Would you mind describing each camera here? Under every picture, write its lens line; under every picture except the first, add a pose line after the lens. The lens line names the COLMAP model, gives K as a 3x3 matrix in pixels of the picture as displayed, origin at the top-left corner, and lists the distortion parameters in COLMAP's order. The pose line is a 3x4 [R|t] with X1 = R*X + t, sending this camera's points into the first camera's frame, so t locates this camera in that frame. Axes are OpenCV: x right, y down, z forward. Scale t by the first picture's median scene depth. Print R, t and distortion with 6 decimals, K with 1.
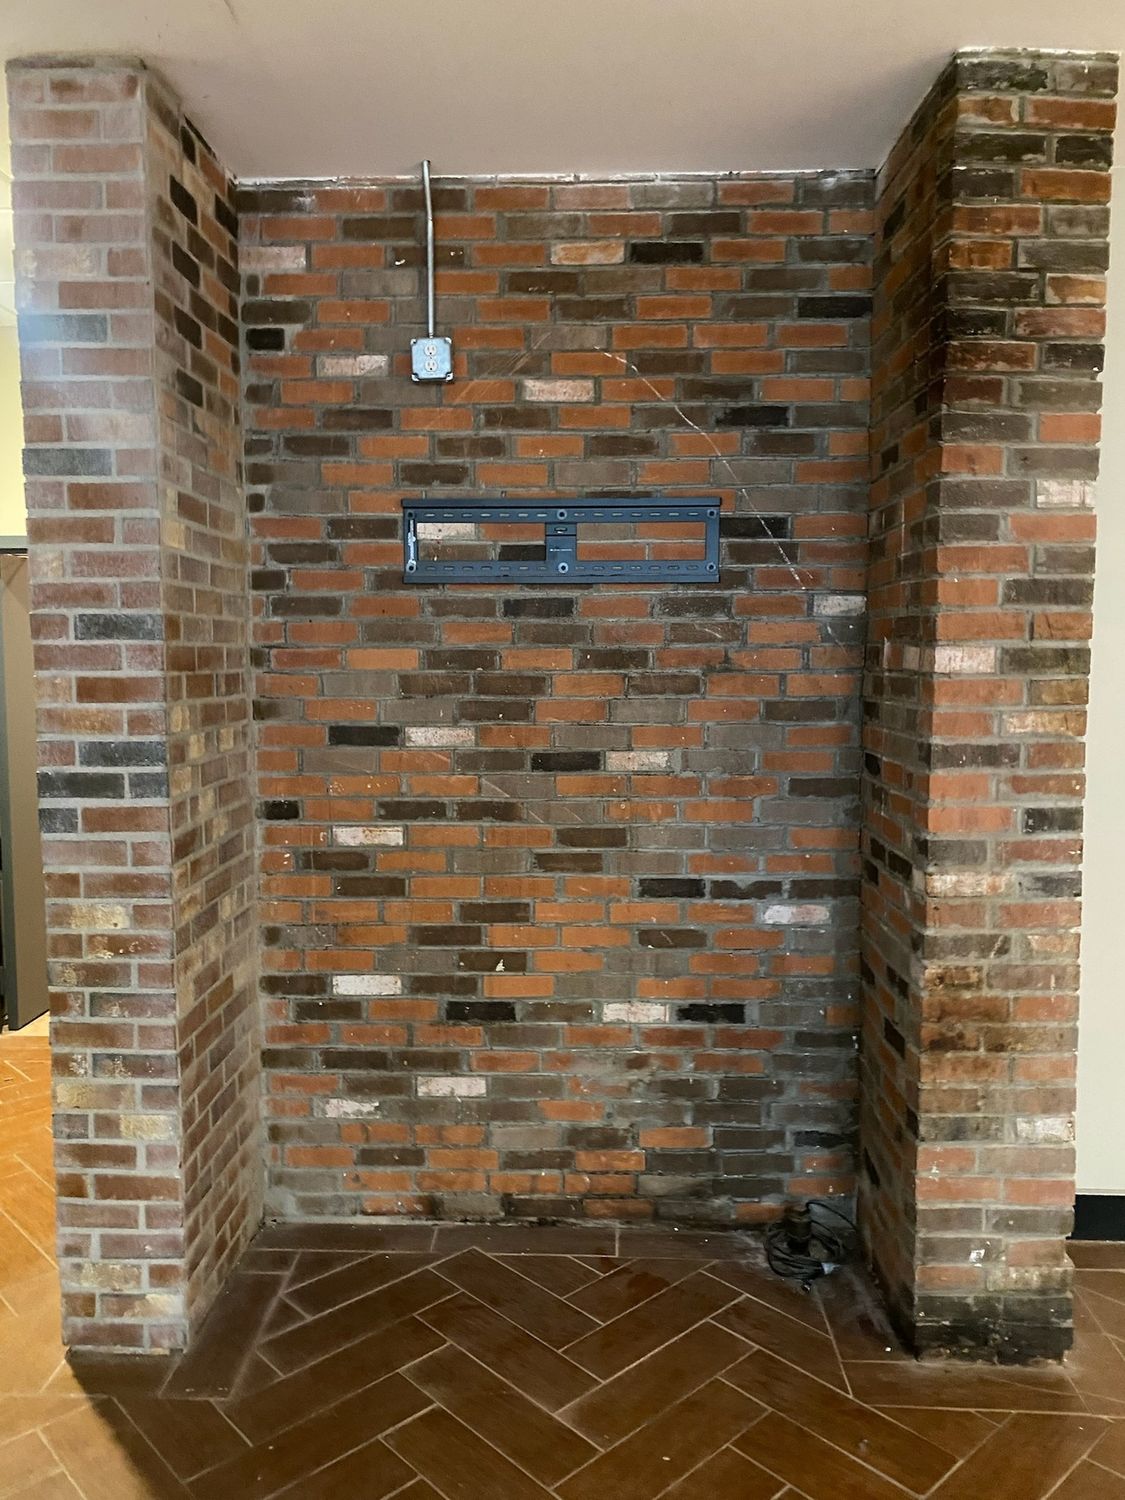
lens RADIAL K [[1137.2, 0, 563.3], [0, 1137.2, 747.7], [0, 0, 1]] dist [0.055228, 0.000545]
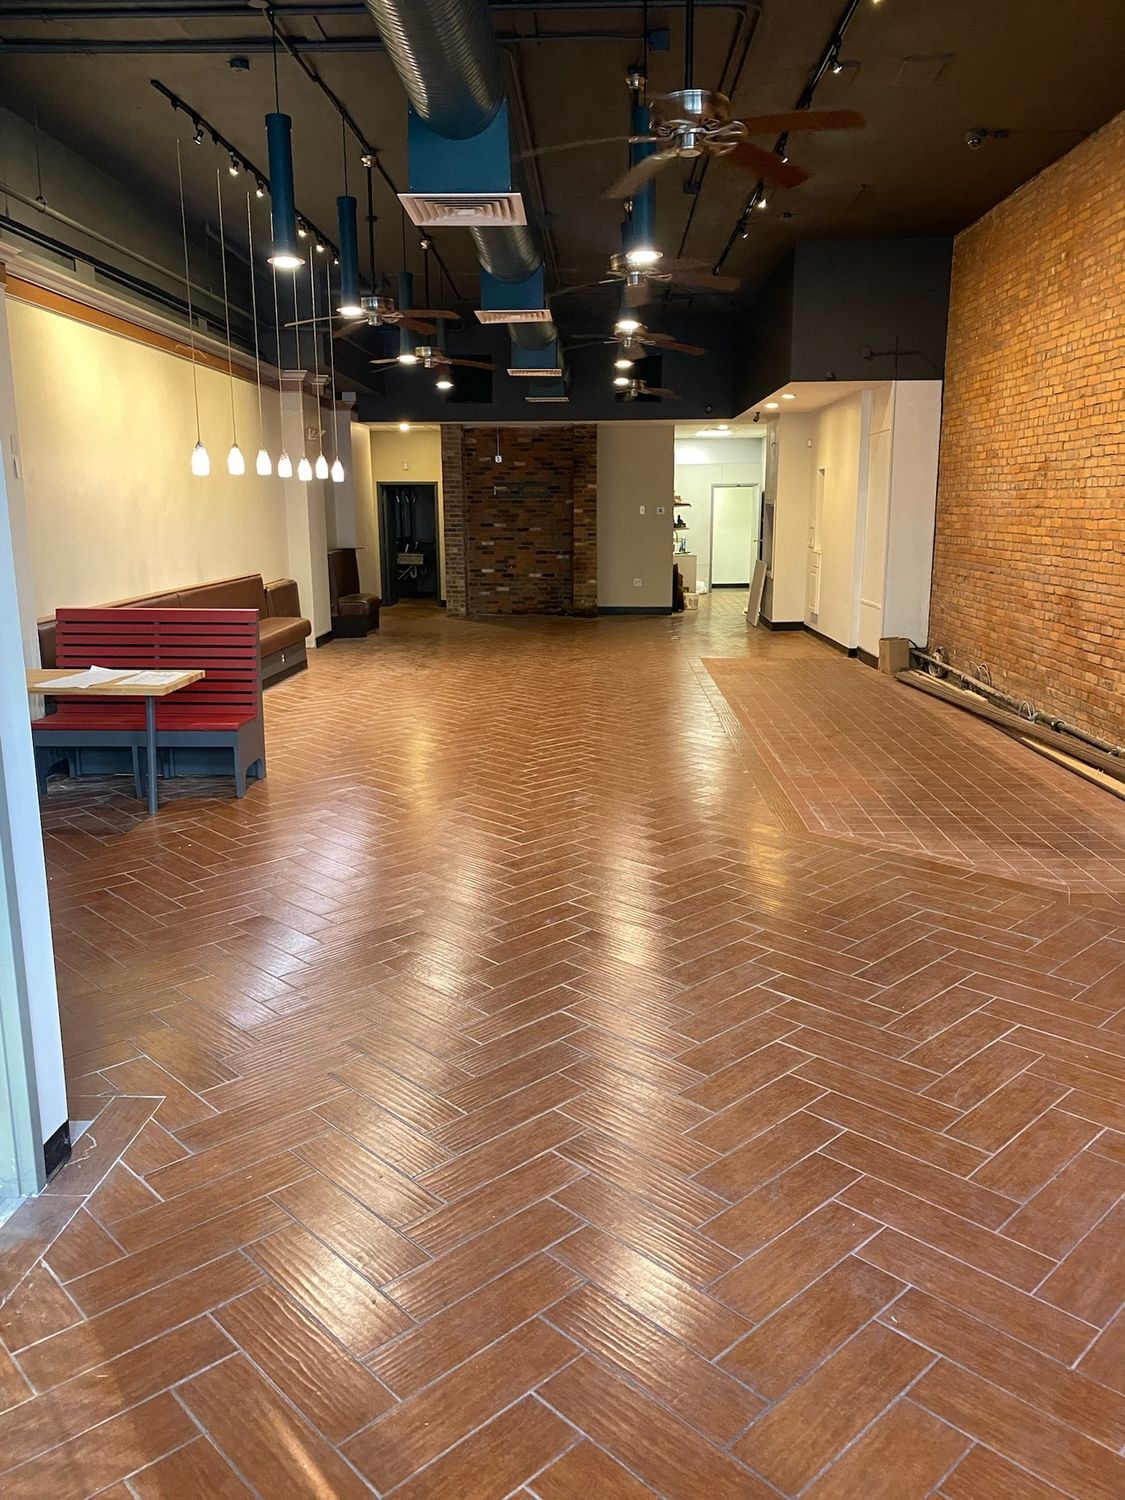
lens RADIAL K [[1137.2, 0, 566.1], [0, 1137.2, 754.0], [0, 0, 1]] dist [0.055228, 0.000545]
pose [[0.999983, -0.005687, -0.001121, 0.221425], [0.005786, 0.991174, 0.132440, 0.371804], [0.000358, -0.132444, 0.991190, -4.803657]]
